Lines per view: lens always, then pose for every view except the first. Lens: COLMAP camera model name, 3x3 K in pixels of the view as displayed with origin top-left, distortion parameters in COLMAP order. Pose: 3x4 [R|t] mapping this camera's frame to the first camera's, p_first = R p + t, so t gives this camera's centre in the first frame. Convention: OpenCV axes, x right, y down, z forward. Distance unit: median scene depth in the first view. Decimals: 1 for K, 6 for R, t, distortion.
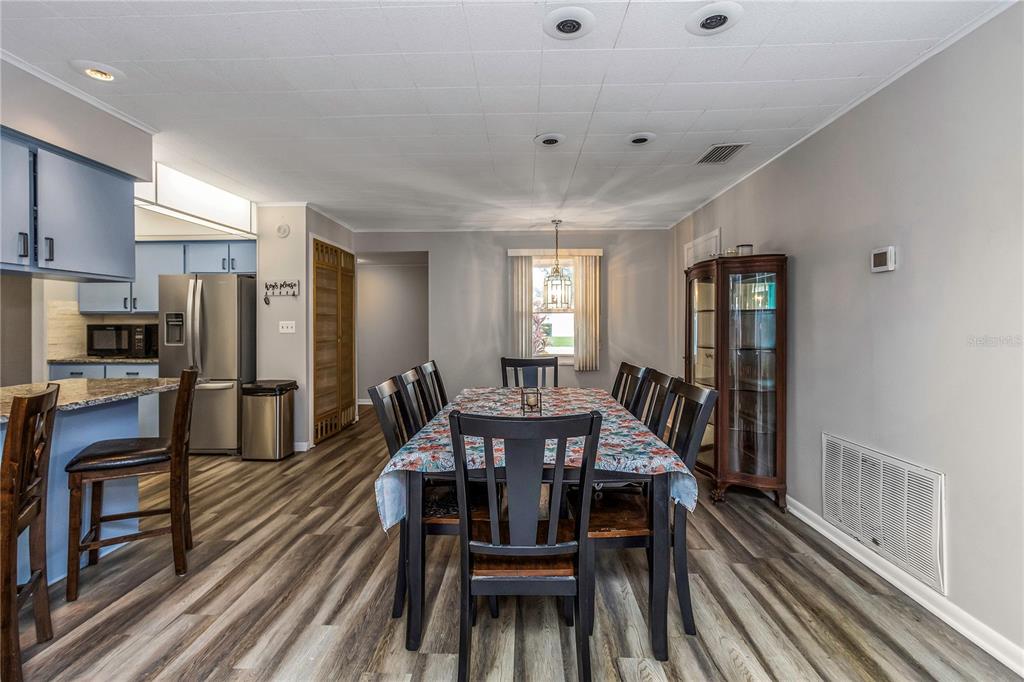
lens RADIAL K [[476.0, 0, 514.9], [0, 476.0, 322.5], [0, 0, 1]] dist [0.000875, 0.000139]
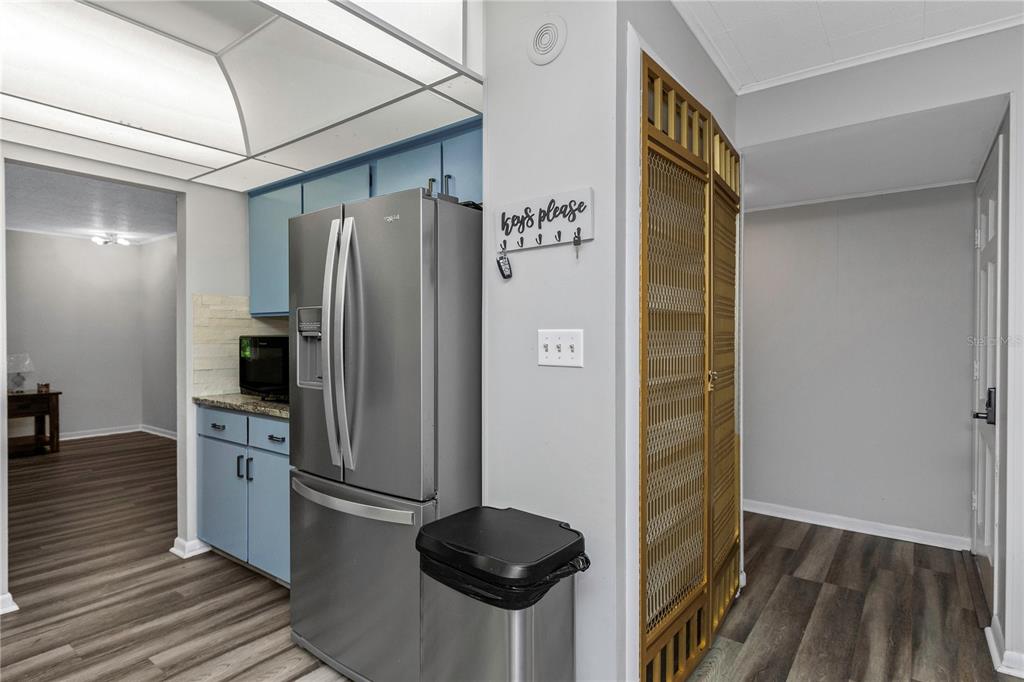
lens RADIAL K [[547.0, 0, 505.7], [0, 547.0, 342.6], [0, 0, 1]] dist [-0.001291, -0.000130]
pose [[0.814431, 0.011645, -0.580143, -0.297579], [-0.005885, 0.999913, 0.011809, 0.002697], [0.580230, -0.006203, 0.814429, 0.686391]]
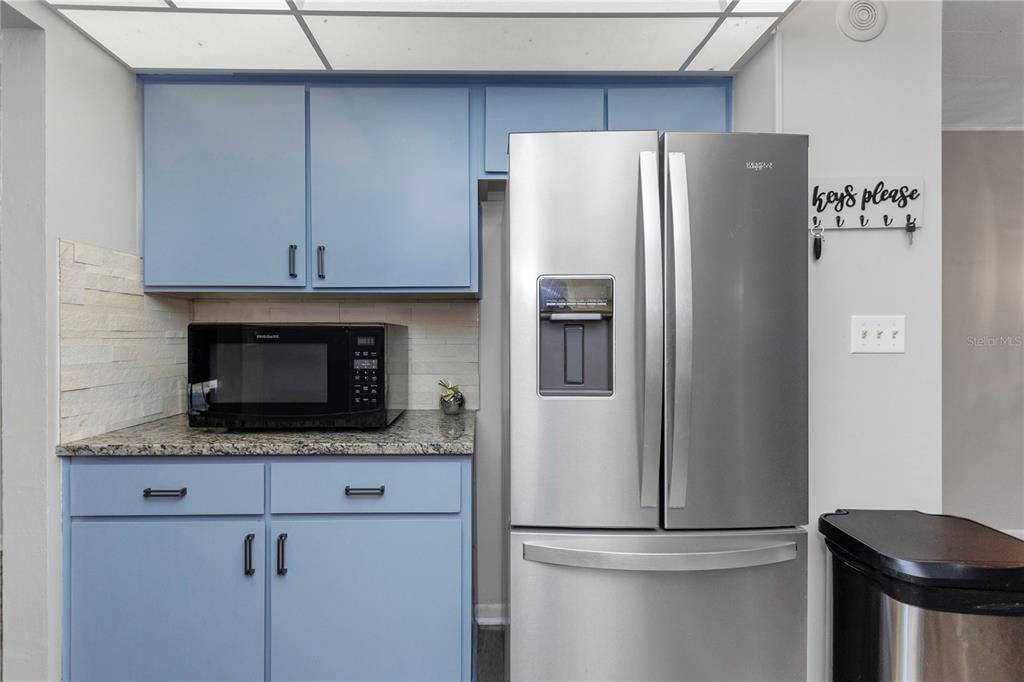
lens RADIAL K [[509.0, 0, 512.0], [0, 509.0, 341.0], [0, 0, 1]] dist [0.001370, -0.000060]
pose [[0.998728, 0.002523, 0.050355, -0.728069], [-0.002392, 0.999994, -0.002662, 0.015967], [-0.050362, 0.002538, 0.998728, 0.683709]]
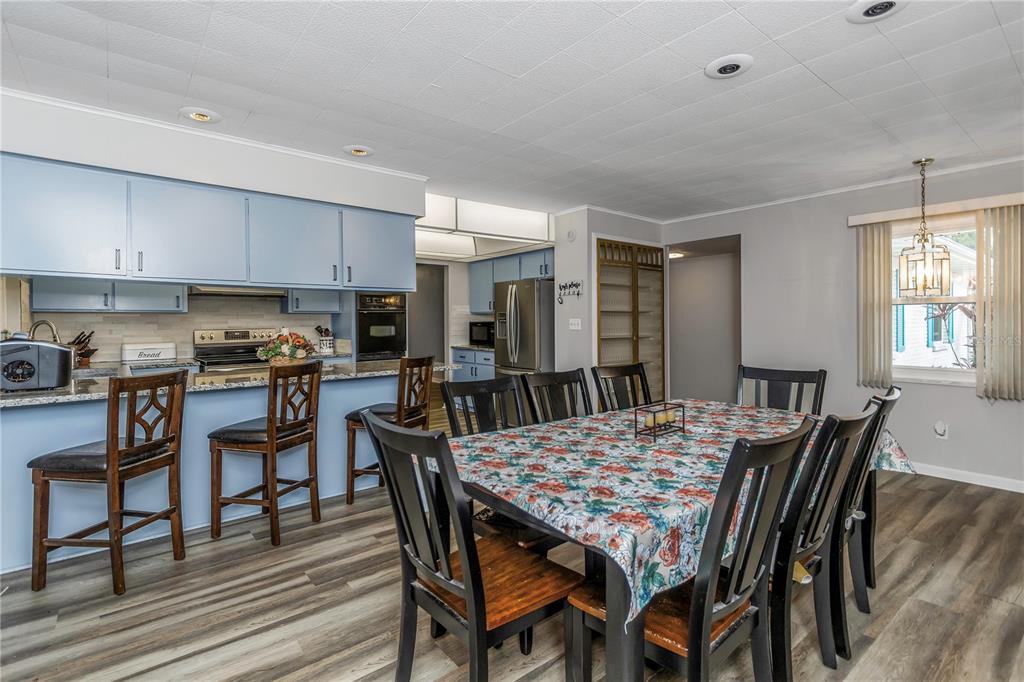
lens RADIAL K [[494.7, 0, 514.3], [0, 494.7, 319.6], [0, 0, 1]] dist [0.001223, 0.000279]
pose [[0.651281, -0.002049, -0.758834, 0.278548], [0.001450, 0.999998, -0.001455, 0.000601], [0.758835, -0.000153, 0.651283, 0.170975]]
